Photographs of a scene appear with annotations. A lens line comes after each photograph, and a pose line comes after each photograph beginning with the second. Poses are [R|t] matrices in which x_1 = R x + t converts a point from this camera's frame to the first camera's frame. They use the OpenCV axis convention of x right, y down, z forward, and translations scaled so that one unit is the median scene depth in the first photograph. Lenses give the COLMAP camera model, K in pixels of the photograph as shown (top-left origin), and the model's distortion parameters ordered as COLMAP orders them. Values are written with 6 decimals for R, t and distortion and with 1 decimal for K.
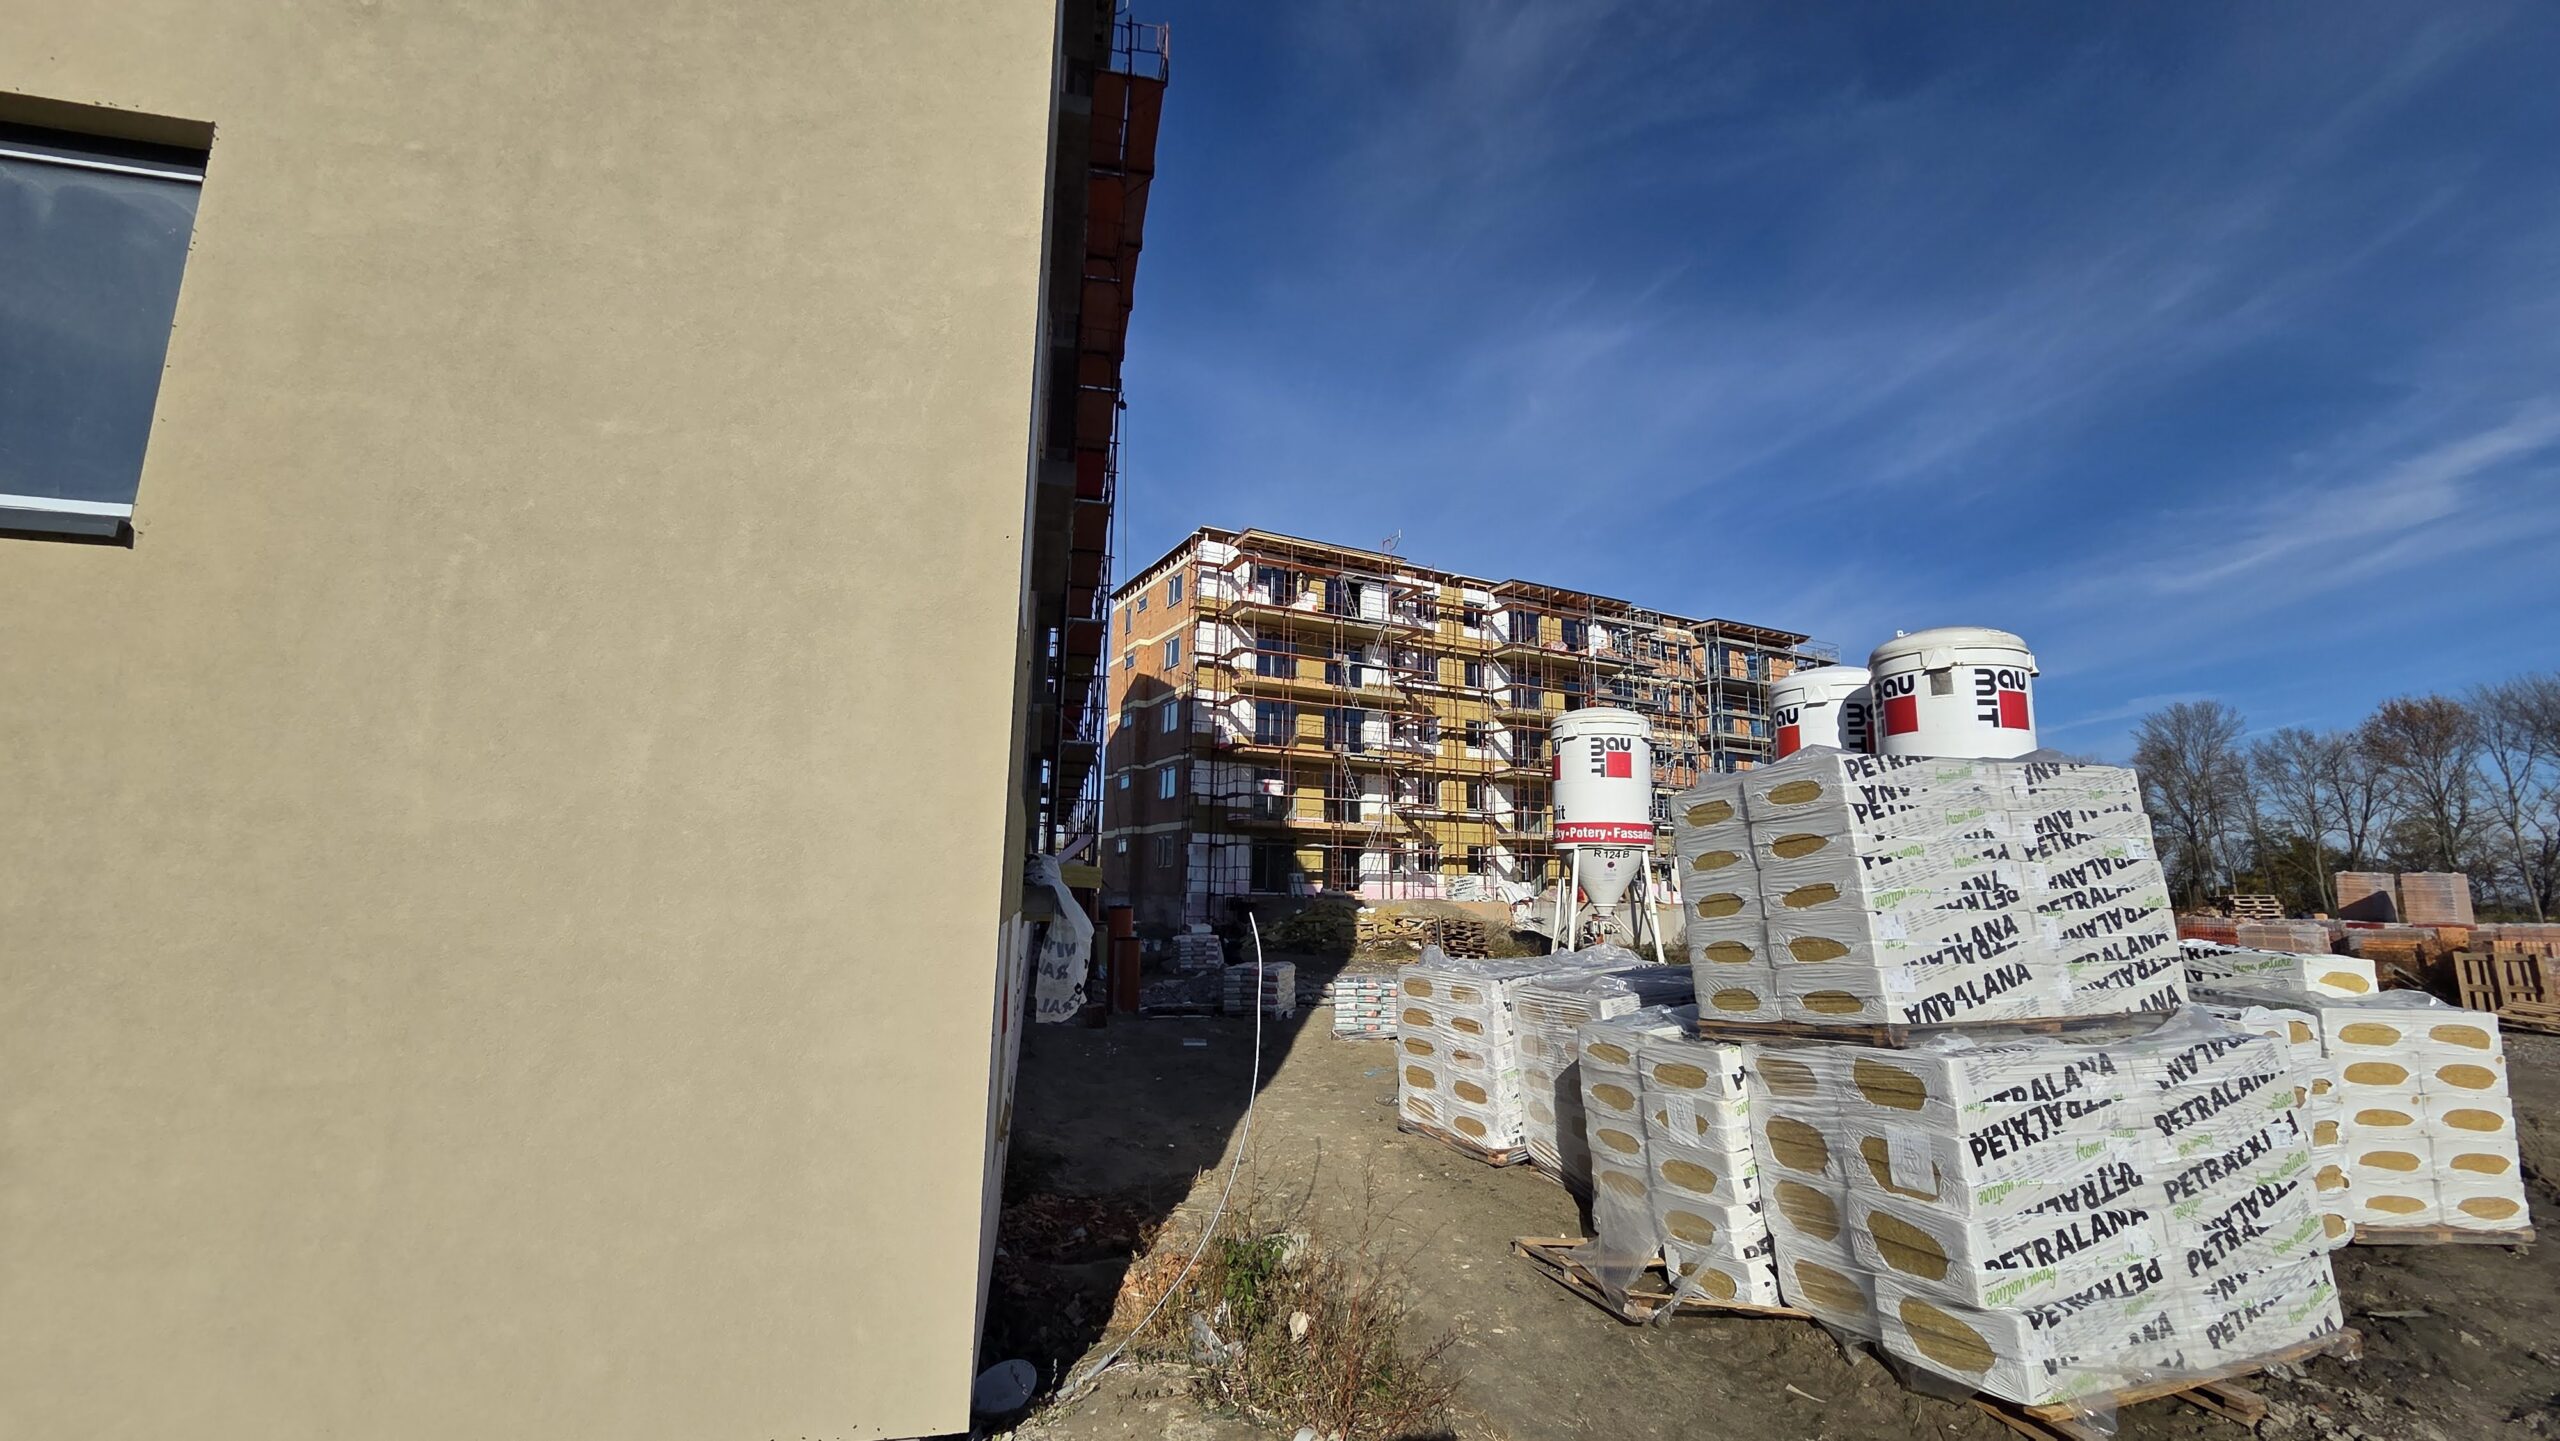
lens RADIAL K [[1055.0, 0, 1277.1], [0, 1055.0, 715.0], [0, 0, 1]] dist [0.002554, 0.000120]
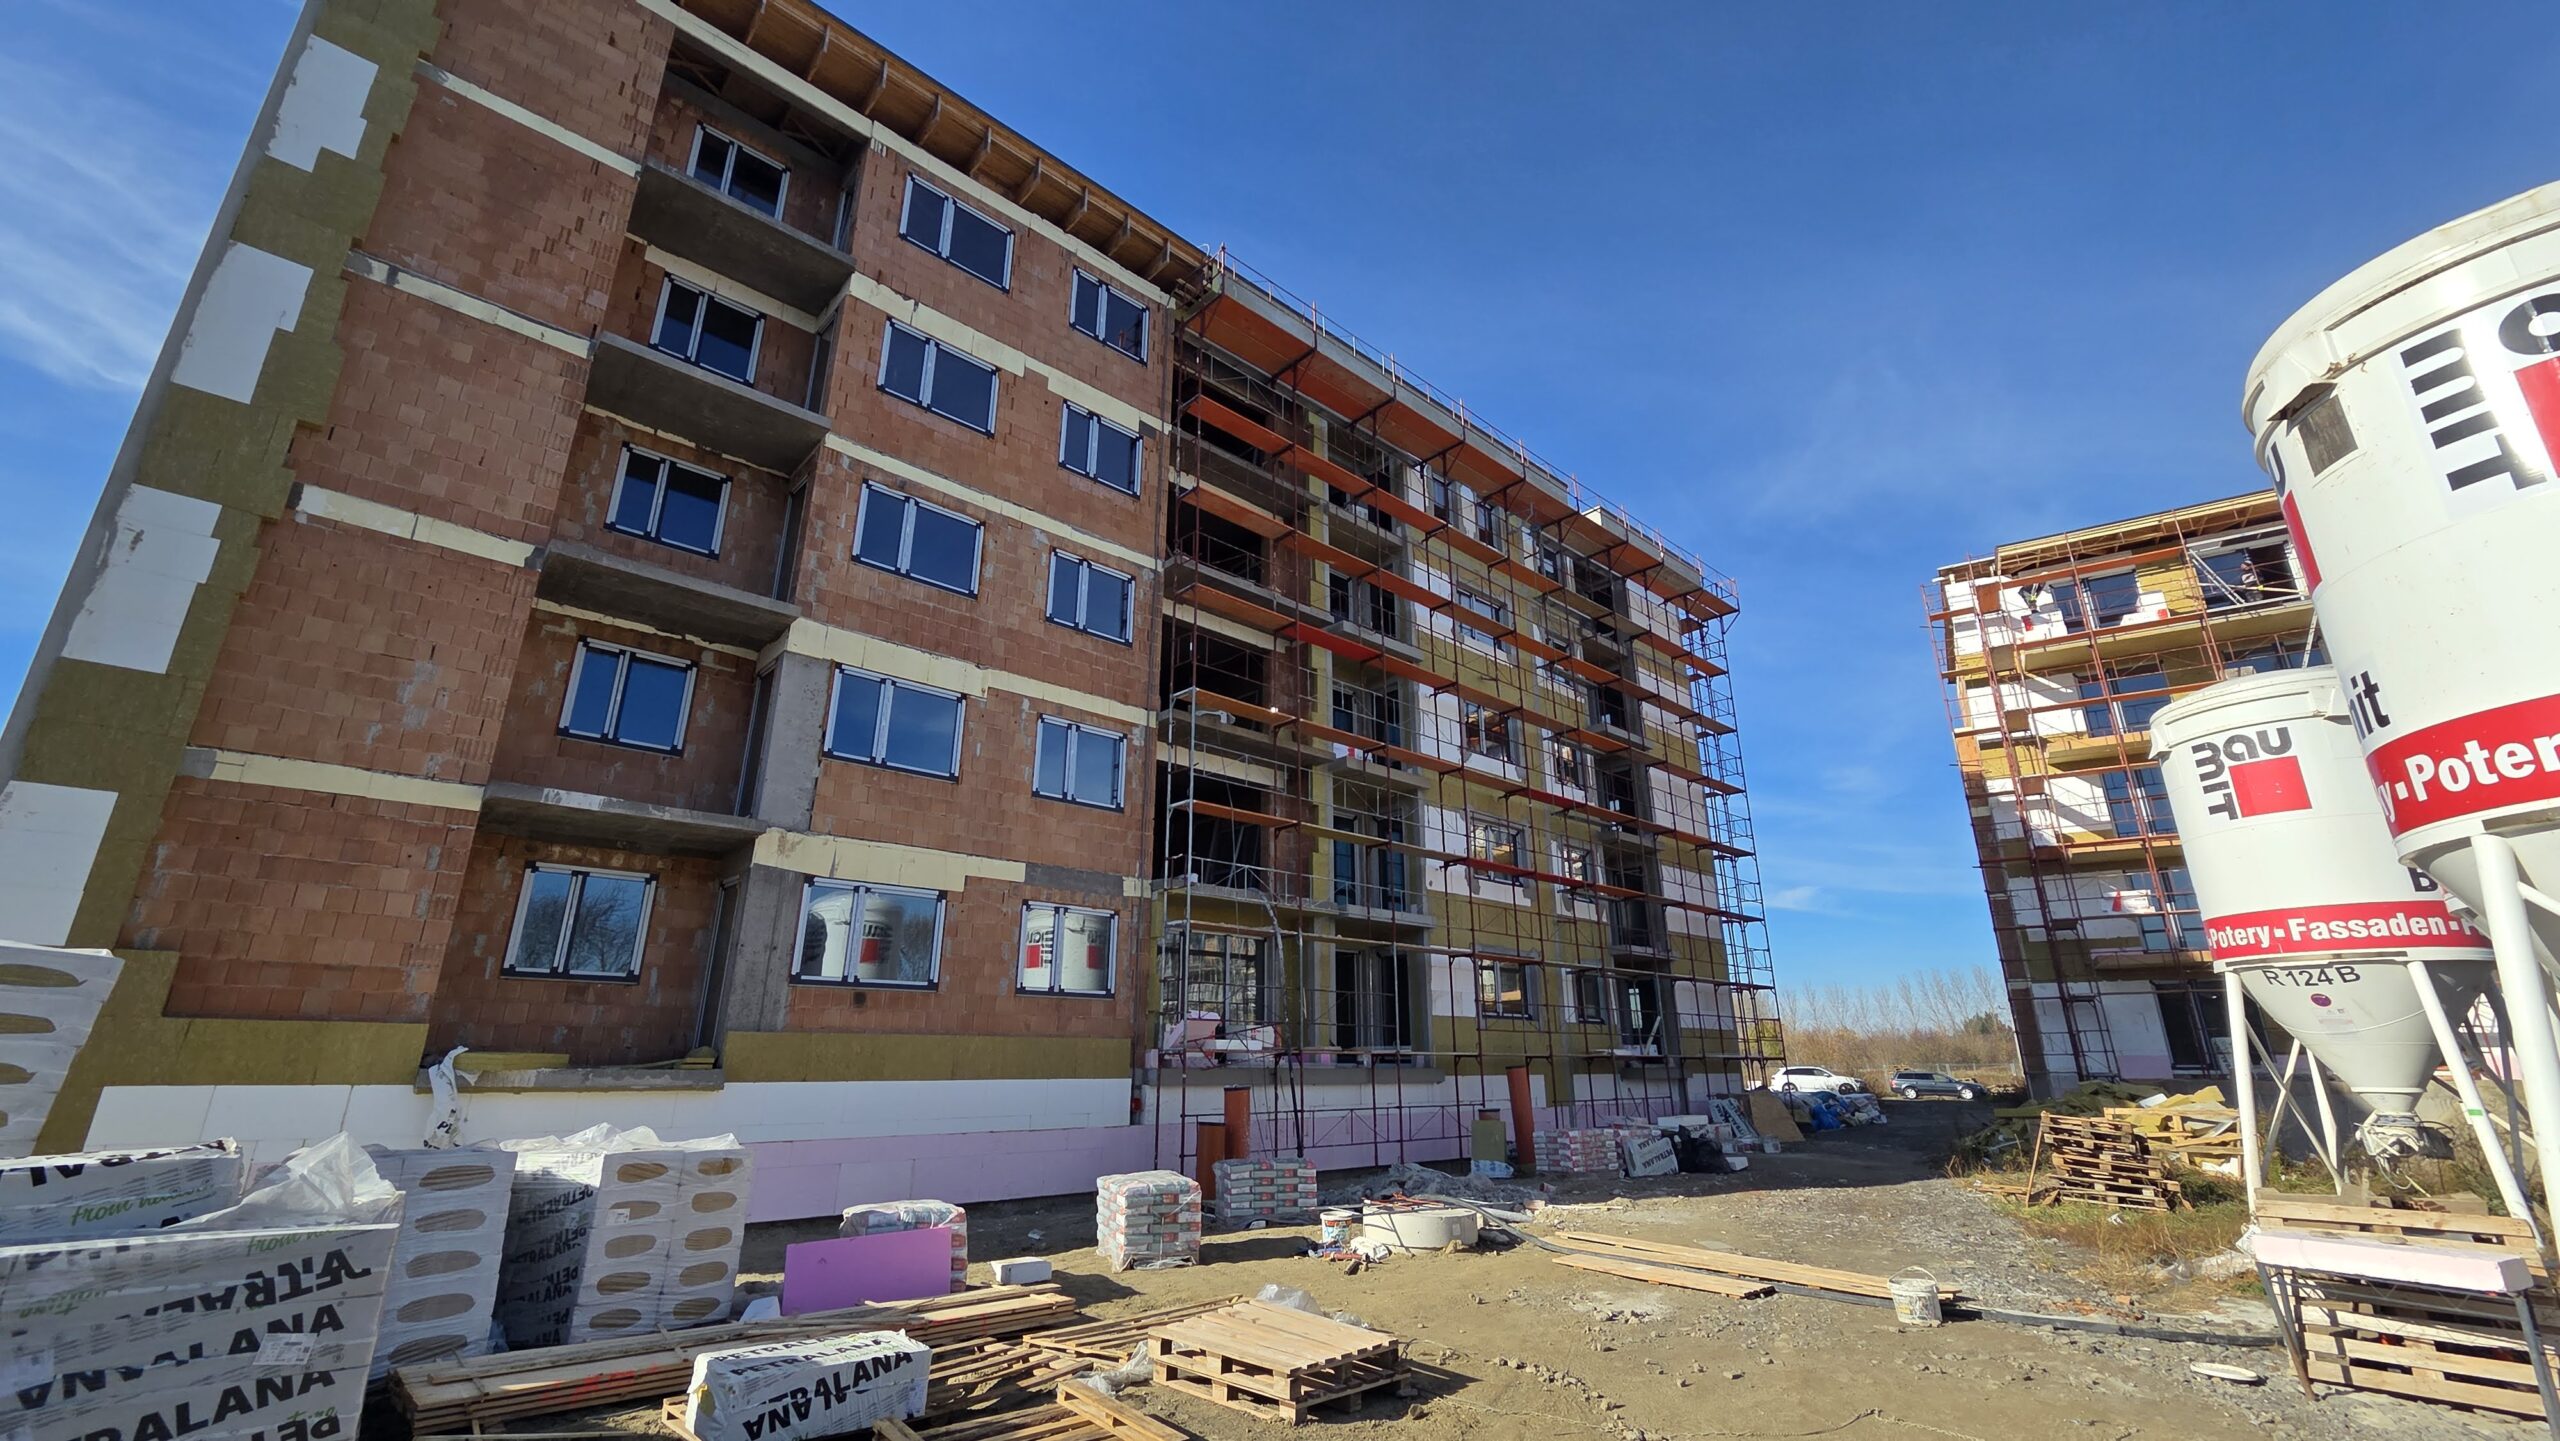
lens RADIAL K [[1055.0, 0, 1277.1], [0, 1055.0, 715.0], [0, 0, 1]] dist [0.002554, 0.000120]
pose [[0.506510, -0.286300, -0.813314, 0.279593], [0.149158, 0.958137, -0.244388, 0.037240], [0.849235, 0.002472, 0.528009, 0.201117]]
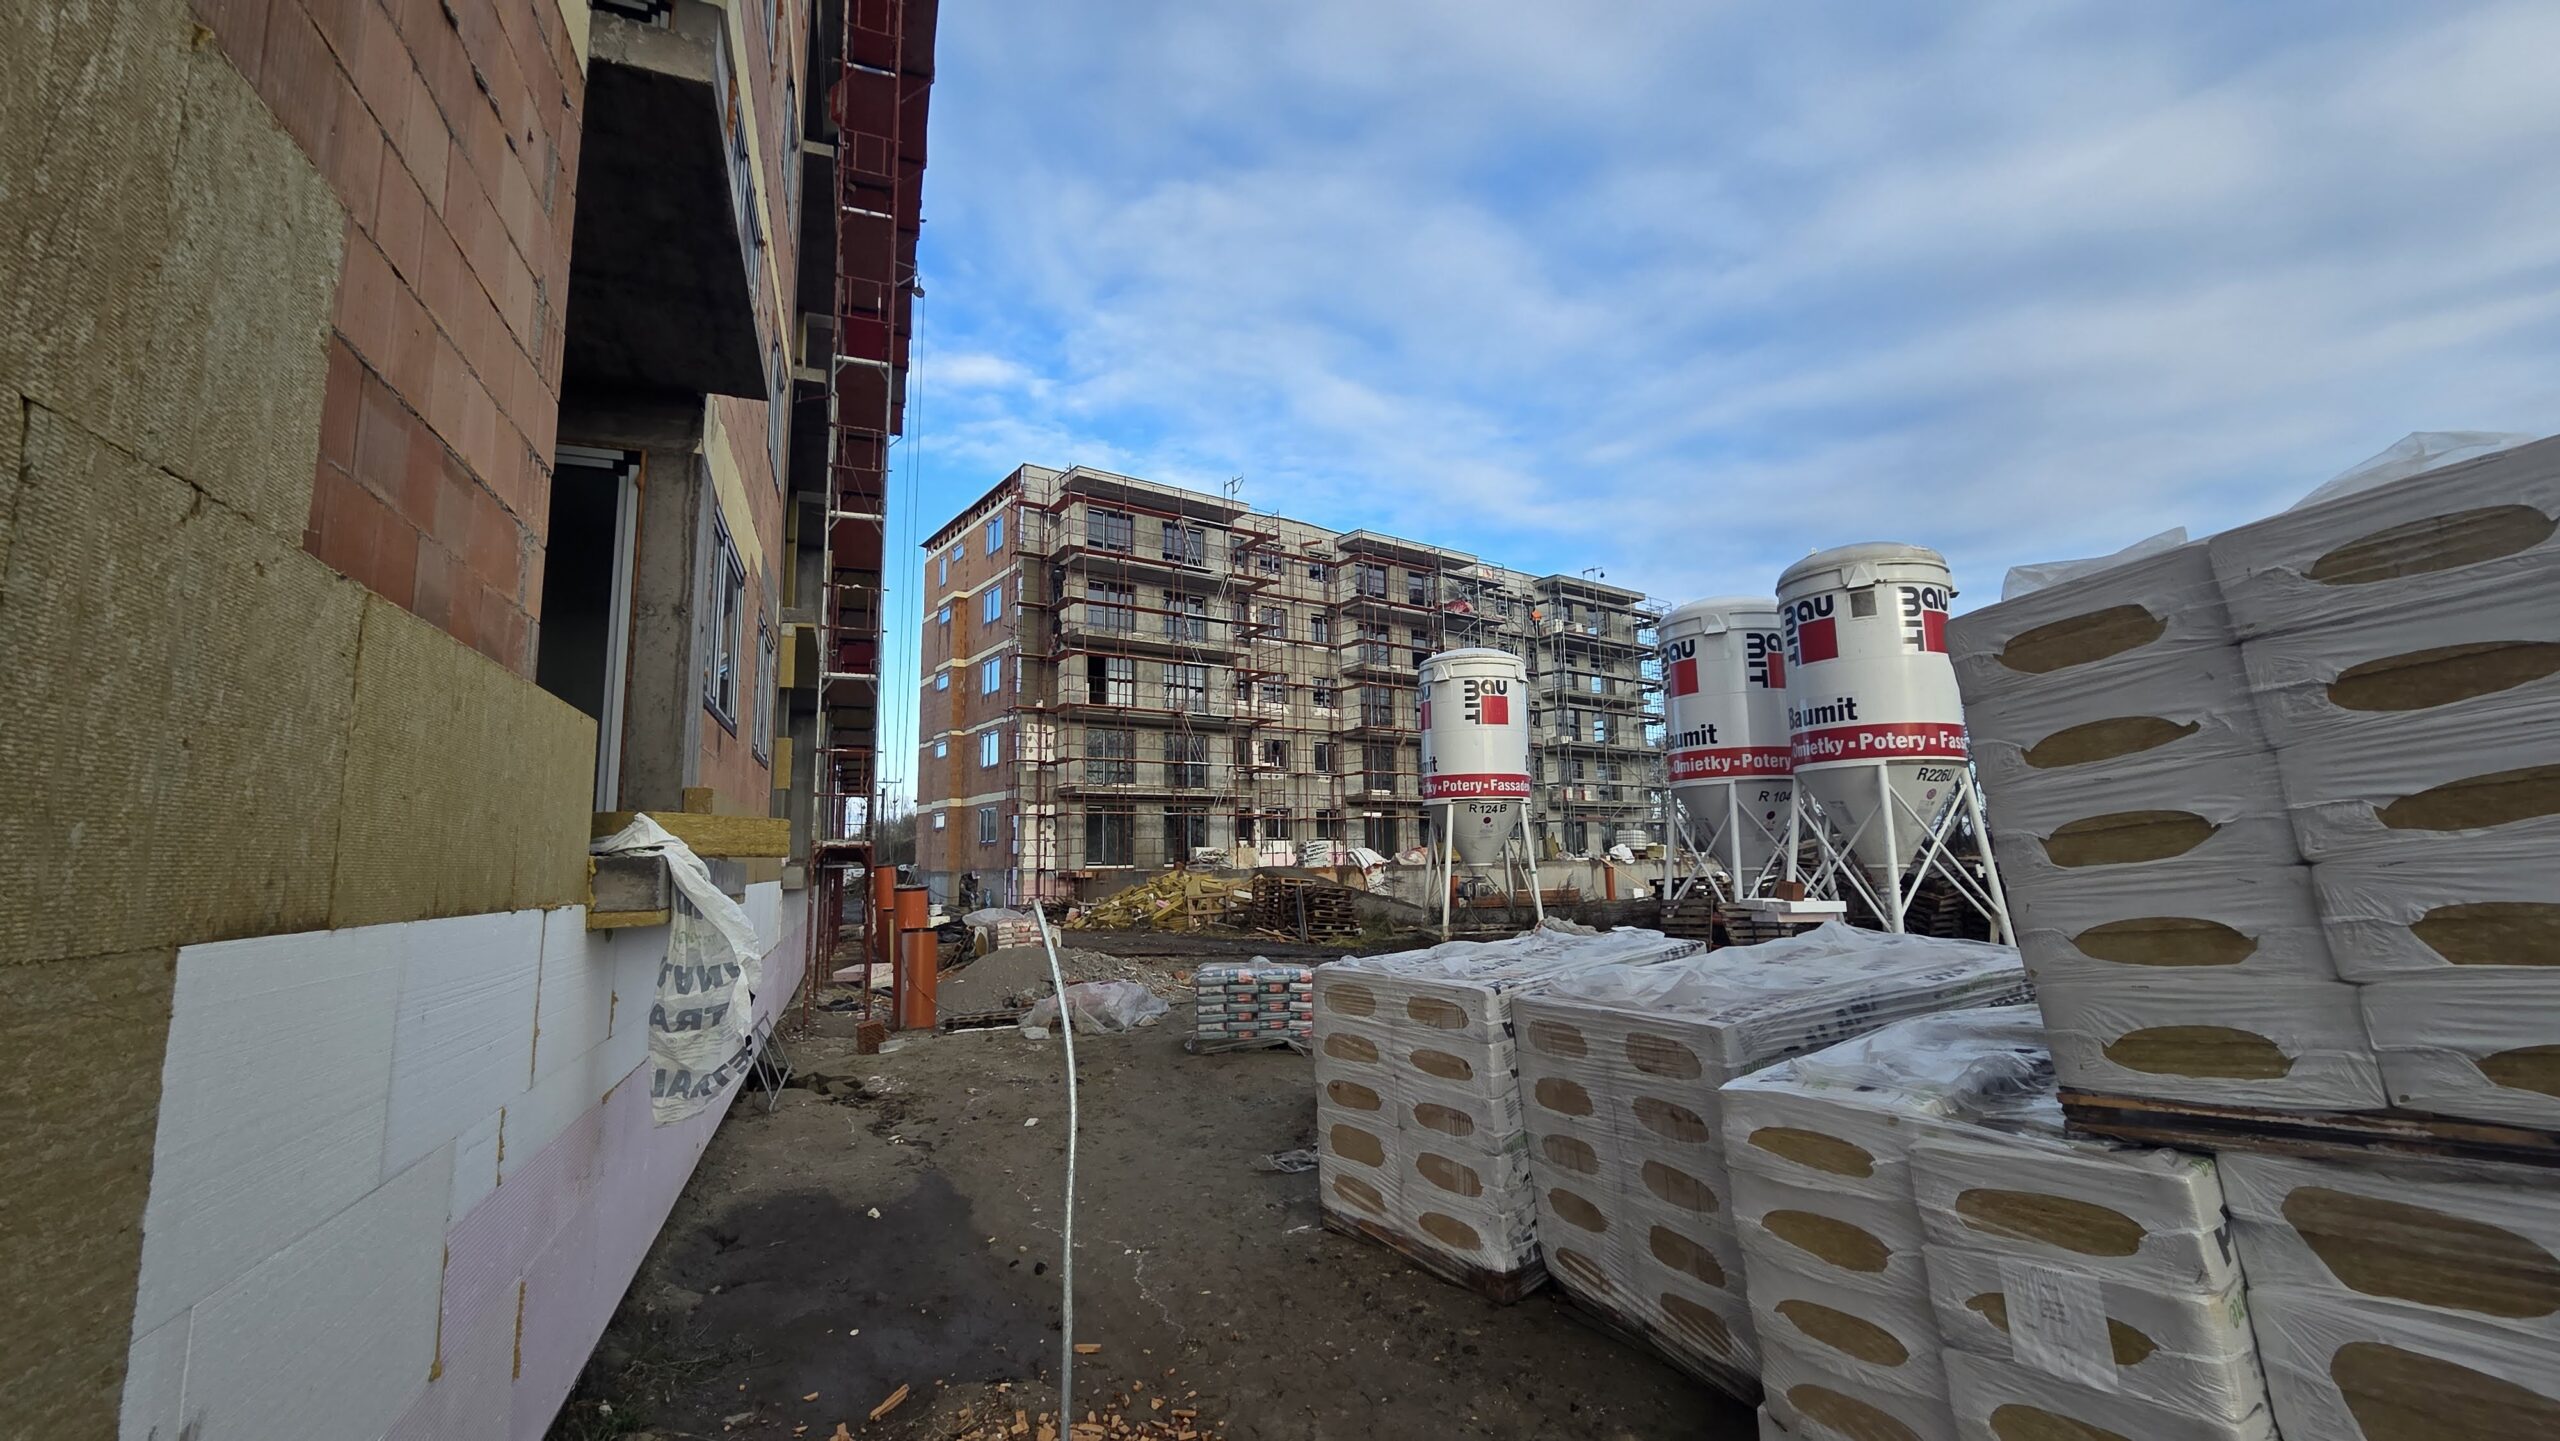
lens RADIAL K [[1056.0, 0, 1280.0], [0, 1056.0, 720.5], [0, 0, 1]] dist [-0.000904, -0.000178]
pose [[0.987413, -0.014939, 0.157453, -0.000606], [0.009882, 0.999411, 0.032851, 0.013740], [-0.157851, -0.030882, 0.986980, 0.075516]]
